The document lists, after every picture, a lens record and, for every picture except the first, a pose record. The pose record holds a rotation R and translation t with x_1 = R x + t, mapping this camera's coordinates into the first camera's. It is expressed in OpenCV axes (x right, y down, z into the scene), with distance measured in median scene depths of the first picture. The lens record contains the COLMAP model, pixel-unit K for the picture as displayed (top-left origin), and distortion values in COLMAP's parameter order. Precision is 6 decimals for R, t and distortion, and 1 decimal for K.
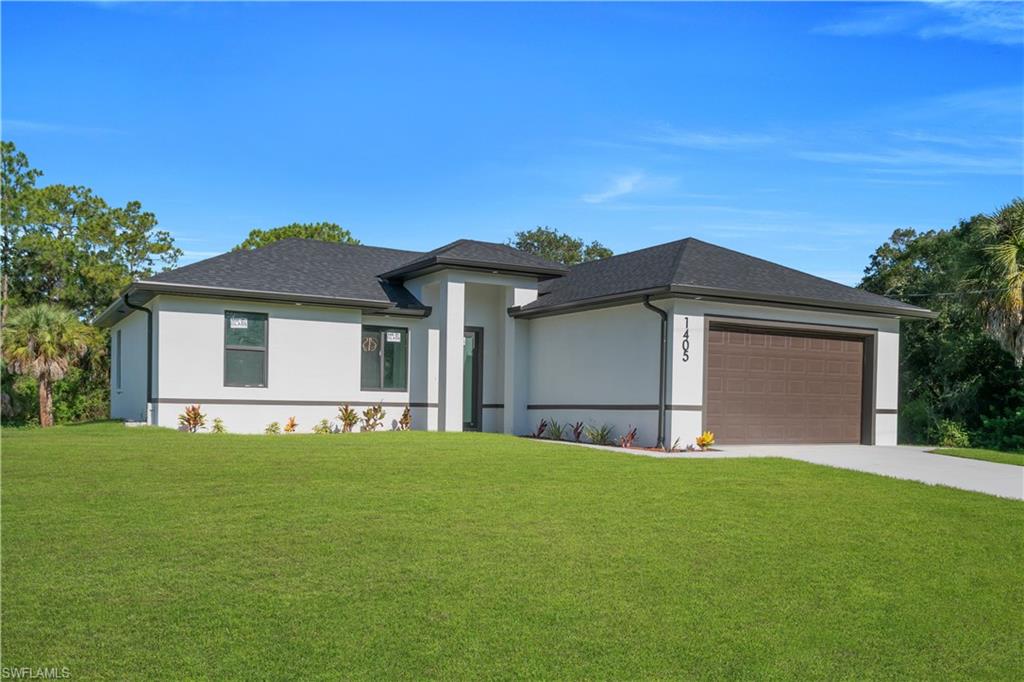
lens RADIAL K [[896.1, 0, 510.0], [0, 896.1, 443.4], [0, 0, 1]] dist [0.005383, 0.006504]
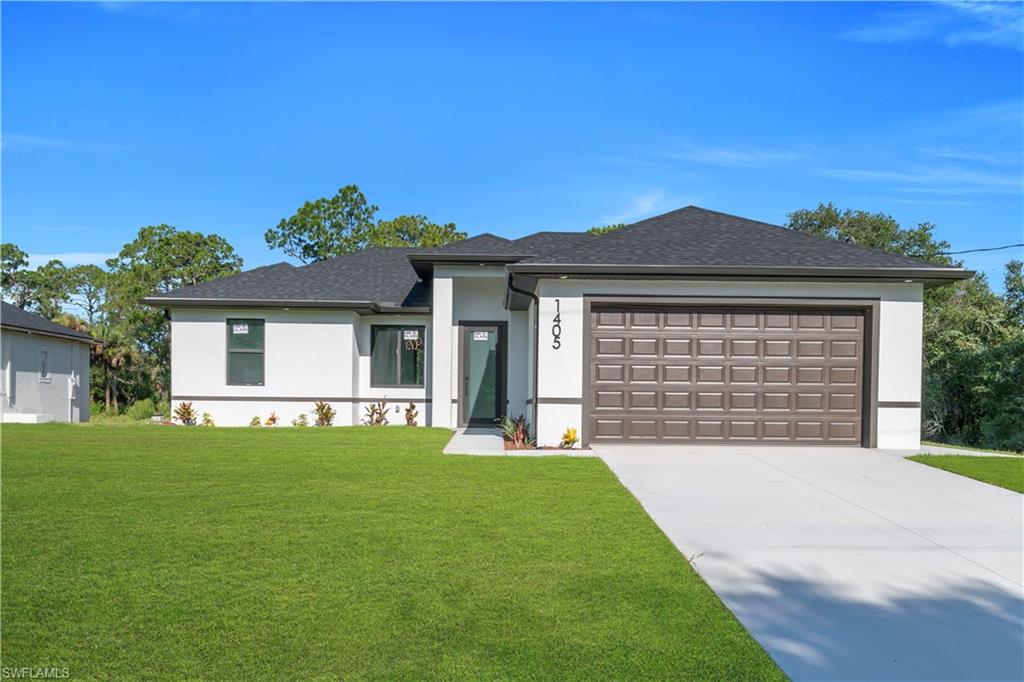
lens RADIAL K [[886.4, 0, 493.7], [0, 886.4, 440.2], [0, 0, 1]] dist [0.013099, -0.003005]
pose [[0.869253, 0.014961, -0.494142, 0.526111], [-0.016829, 0.999858, 0.000666, 0.000119], [0.494082, 0.007737, 0.869381, 0.182274]]
